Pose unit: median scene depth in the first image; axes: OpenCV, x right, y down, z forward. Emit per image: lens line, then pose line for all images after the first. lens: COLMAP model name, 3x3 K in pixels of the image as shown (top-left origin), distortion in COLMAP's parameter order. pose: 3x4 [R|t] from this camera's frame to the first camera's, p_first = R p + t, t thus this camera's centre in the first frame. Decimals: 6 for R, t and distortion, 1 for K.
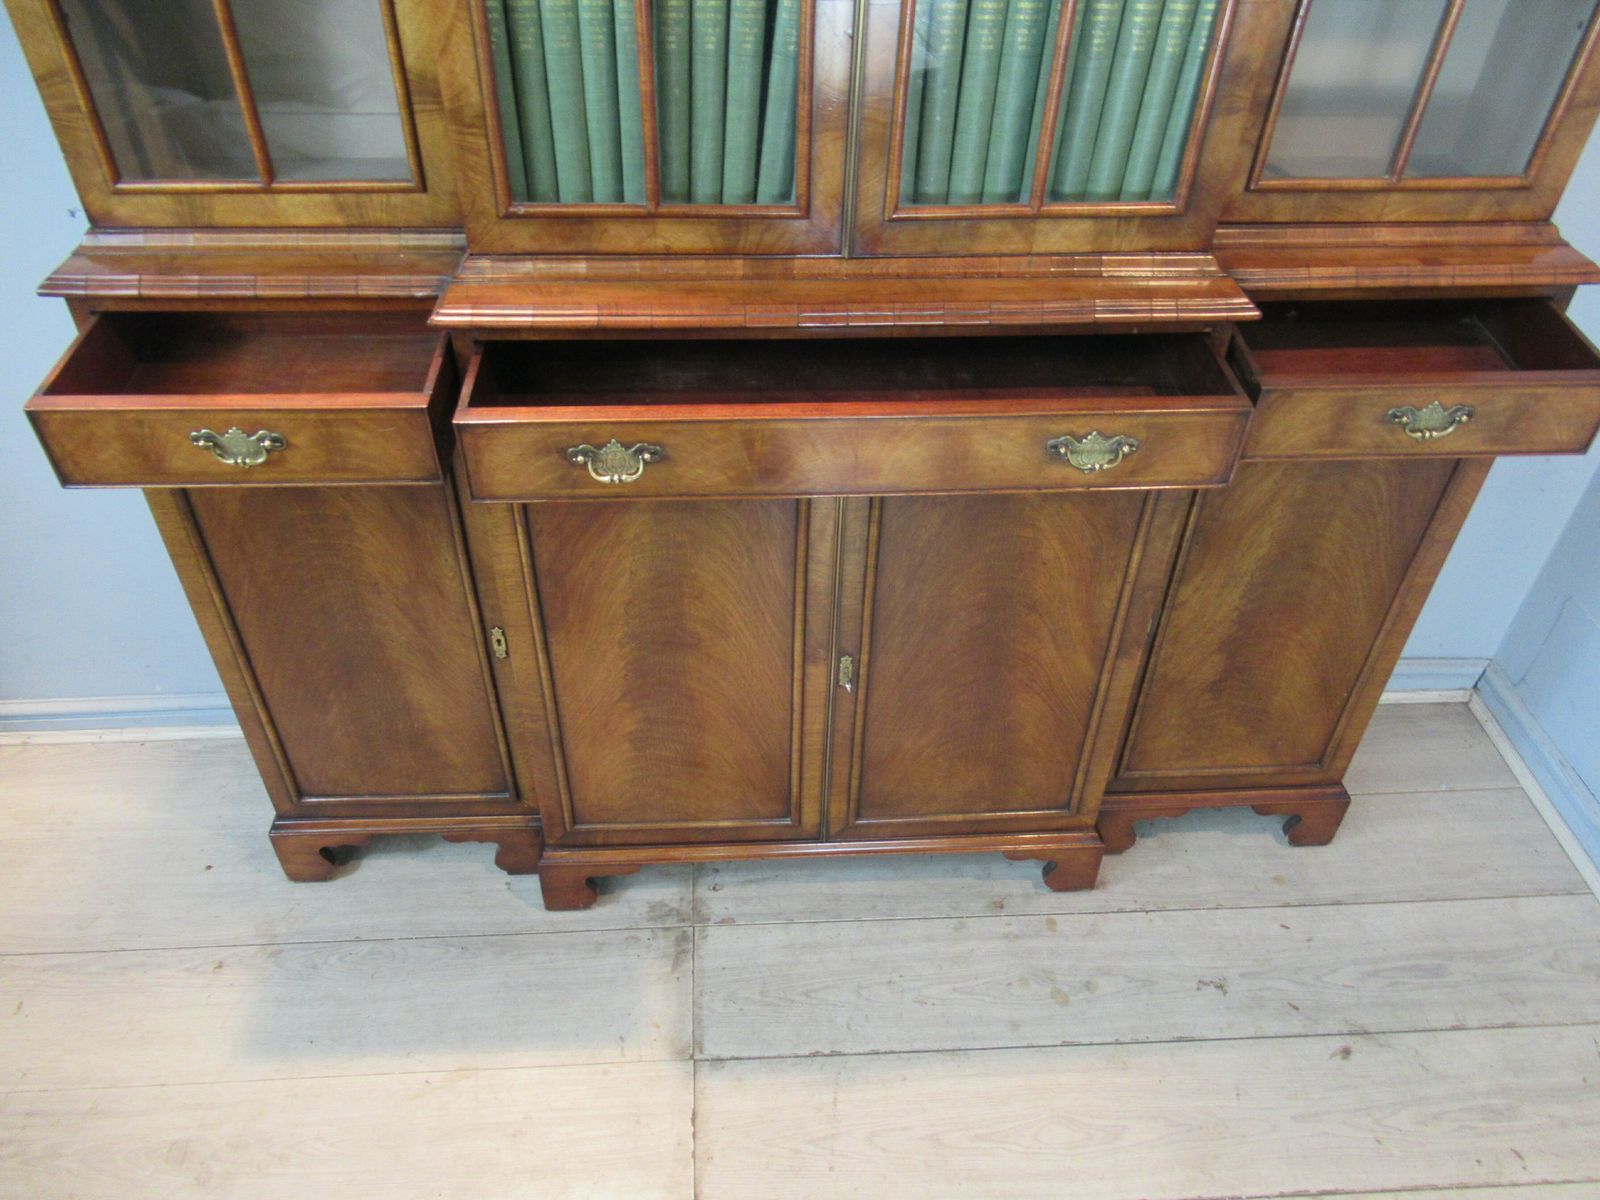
lens RADIAL K [[1213.4, 0, 786.5], [0, 1213.4, 609.4], [0, 0, 1]] dist [-0.009506, 0.014161]
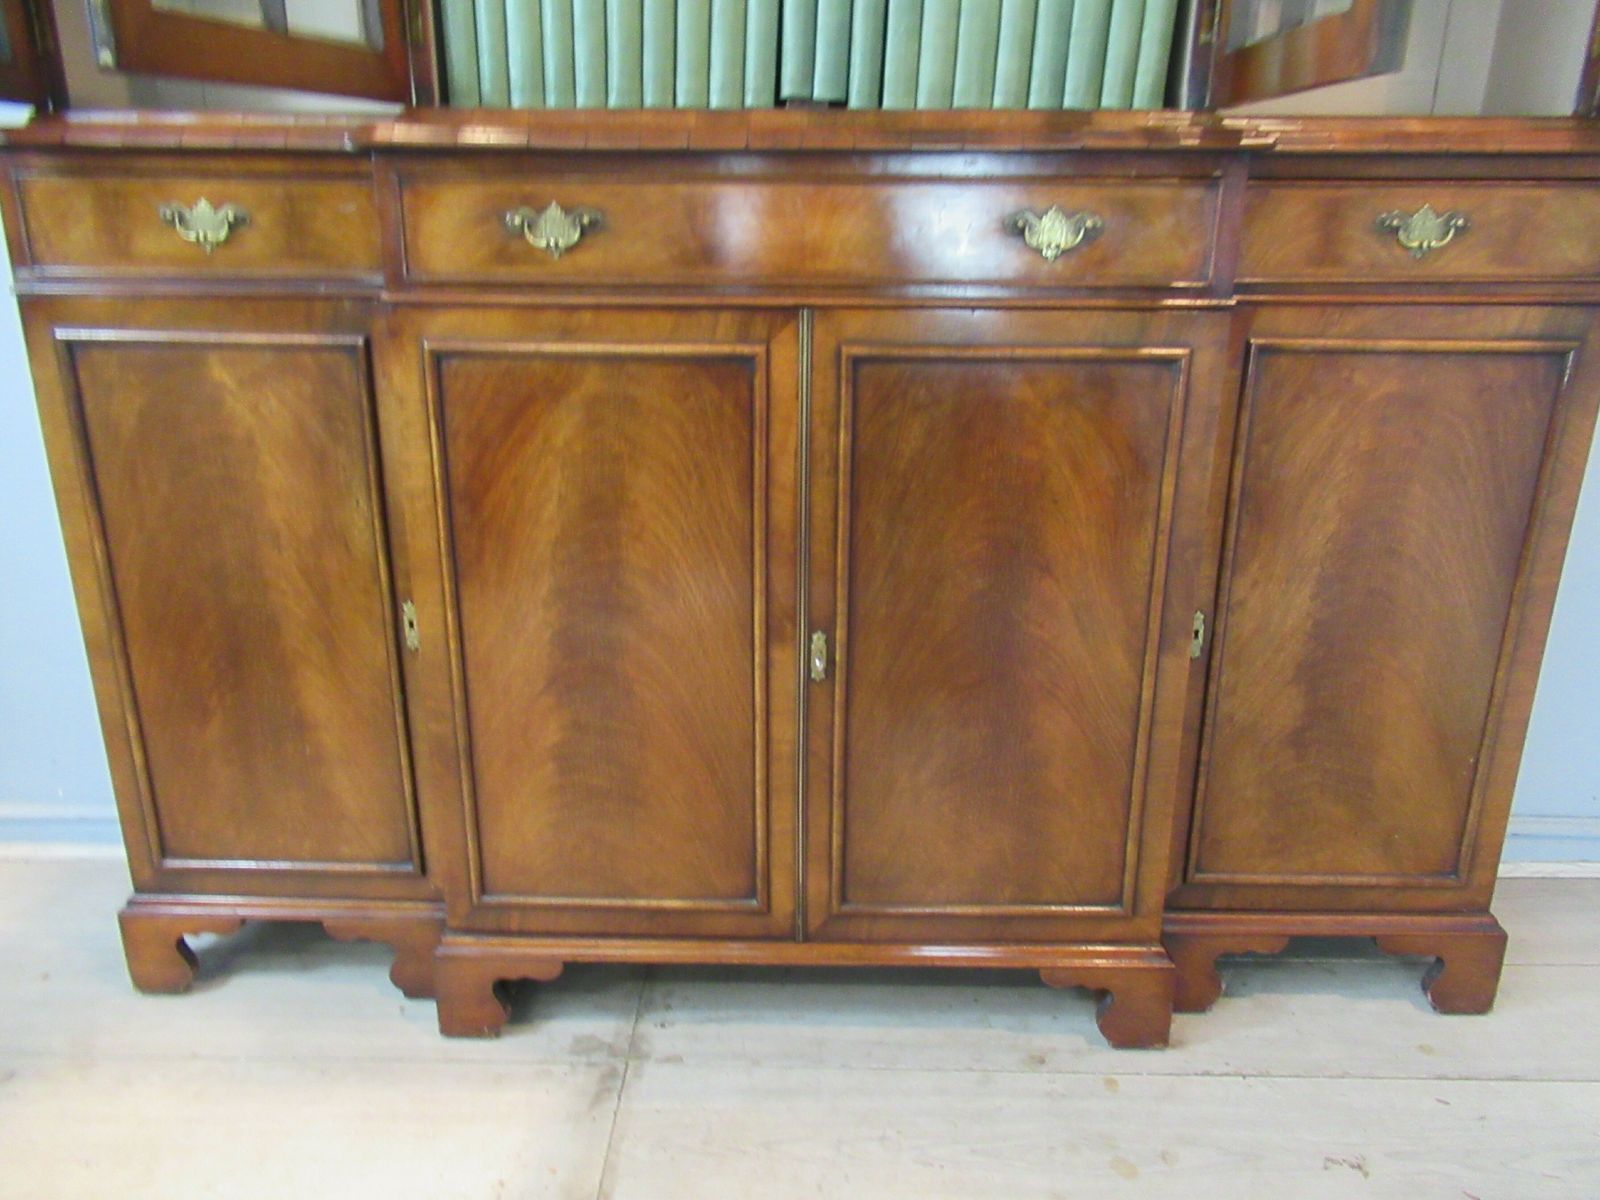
lens RADIAL K [[1213.4, 0, 786.7], [0, 1213.4, 598.5], [0, 0, 1]] dist [-0.009506, 0.014161]
pose [[0.996837, 0.015123, -0.078026, 0.092458], [-0.043842, 0.923485, -0.381121, 0.334327], [0.066292, 0.383336, 0.921227, 0.243288]]
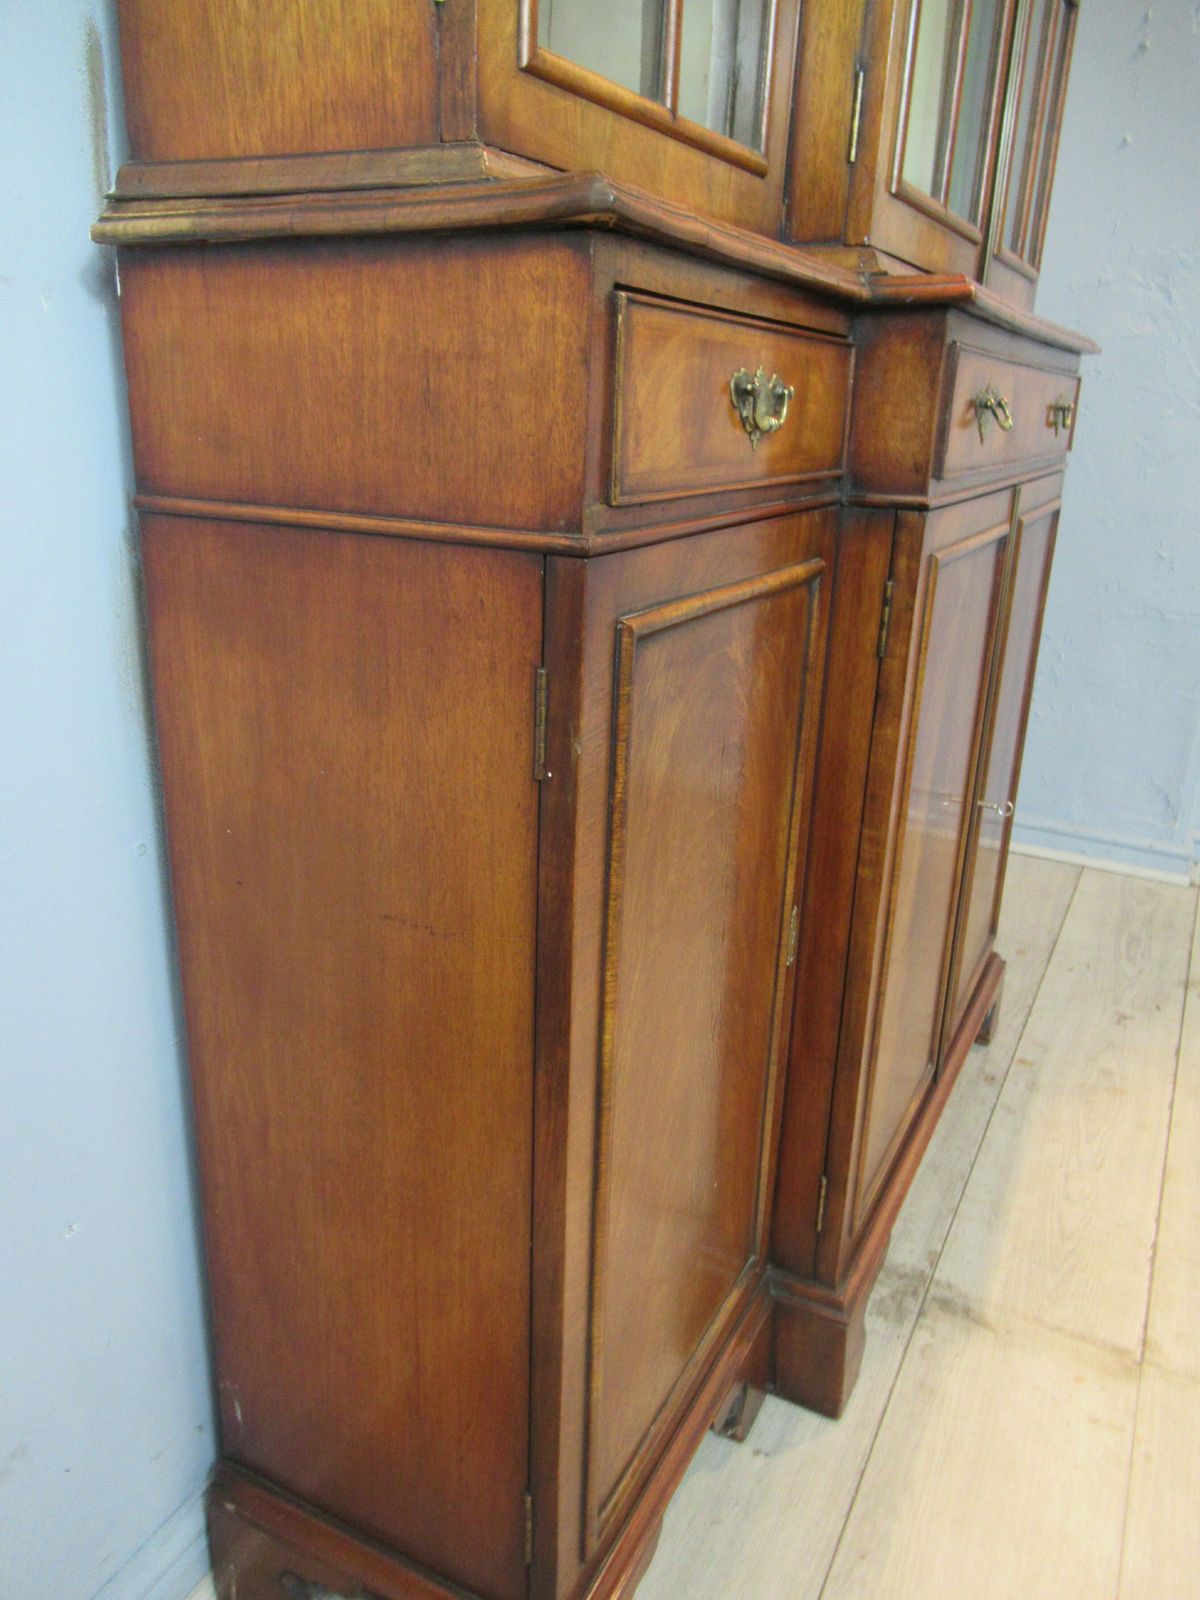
lens RADIAL K [[1213.4, 0, 614.9], [0, 1213.4, 771.2], [0, 0, 1]] dist [-0.009506, 0.014161]
pose [[0.490235, -0.256844, 0.832887, -0.823239], [0.545521, 0.835697, -0.063382, -0.058594], [-0.679762, 0.485429, 0.549802, 0.704570]]
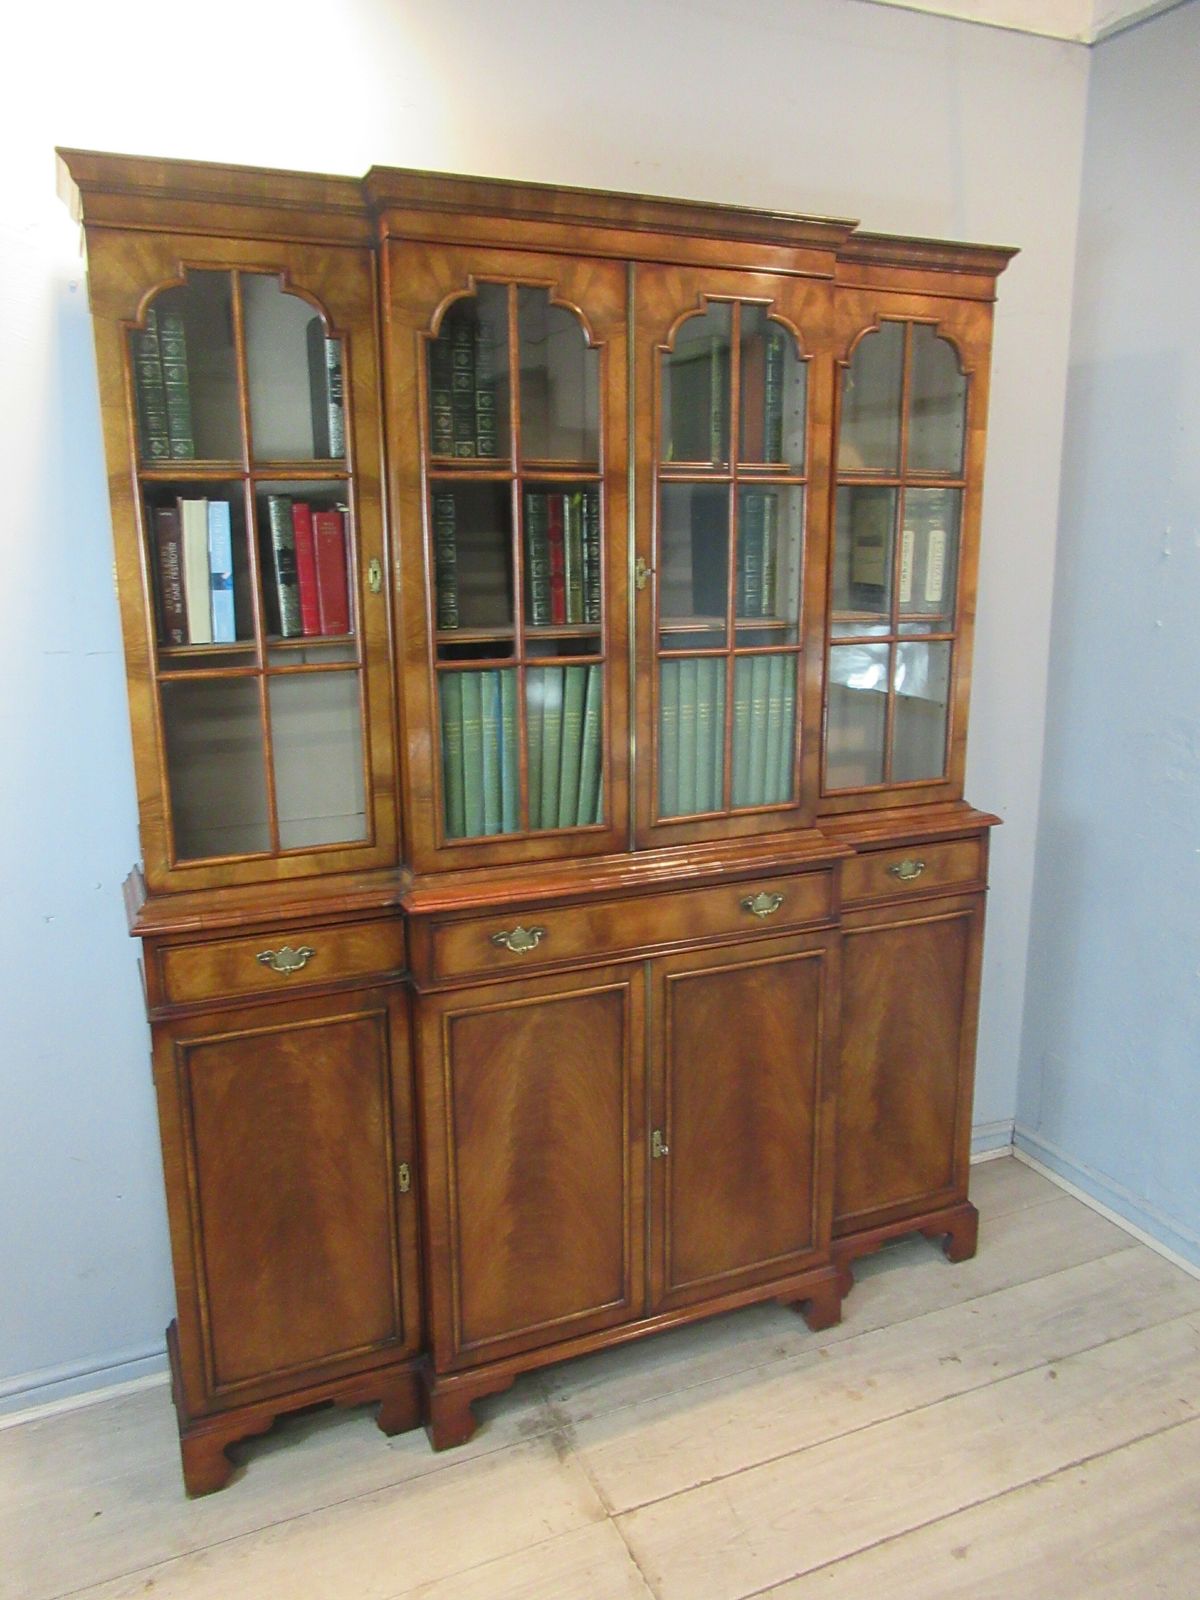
lens RADIAL K [[1213.4, 0, 593.1], [0, 1213.4, 784.9], [0, 0, 1]] dist [-0.009506, 0.014161]
pose [[0.936142, -0.094024, 0.338818, -0.468472], [0.247532, 0.860587, -0.445104, 0.306721], [-0.249732, 0.500548, 0.828906, -0.362766]]
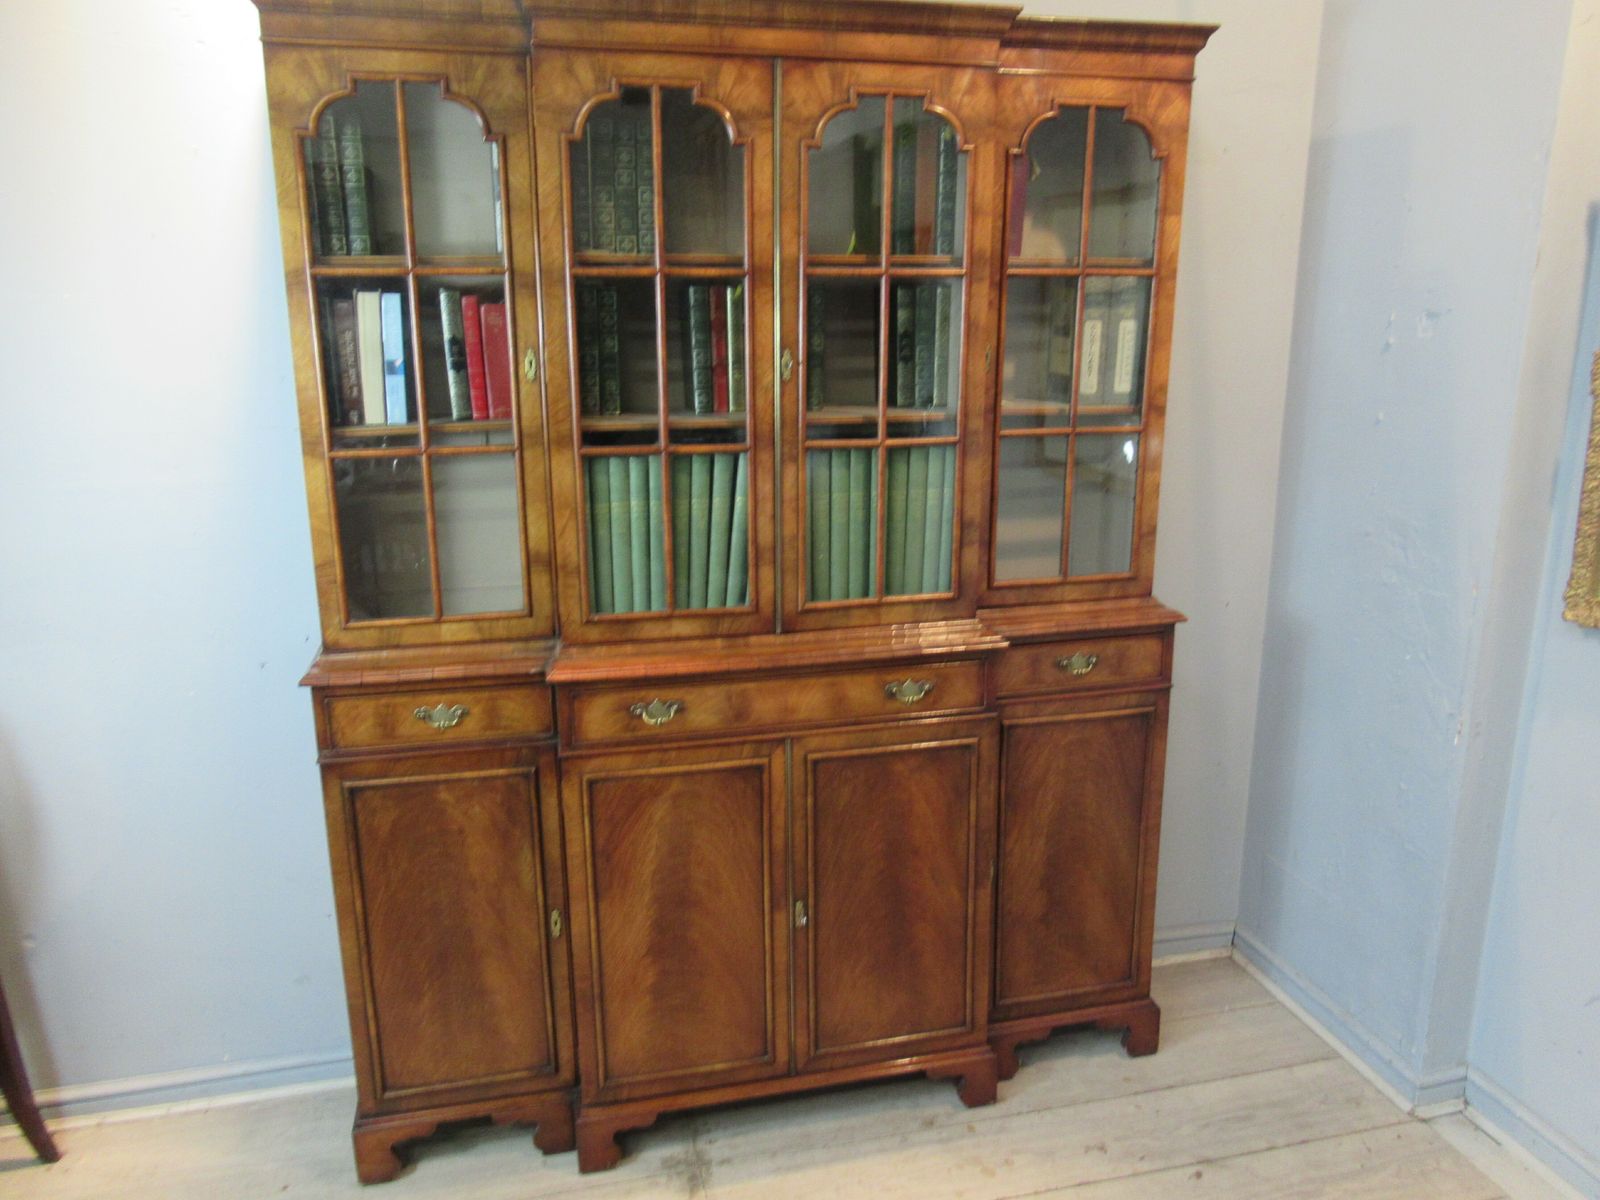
lens RADIAL K [[1213.4, 0, 804.9], [0, 1213.4, 605.6], [0, 0, 1]] dist [-0.009506, 0.014161]
pose [[0.982559, -0.066179, 0.173773, -0.179946], [0.137659, 0.887130, -0.440512, 0.376480], [-0.125007, 0.456751, 0.880768, -0.475354]]
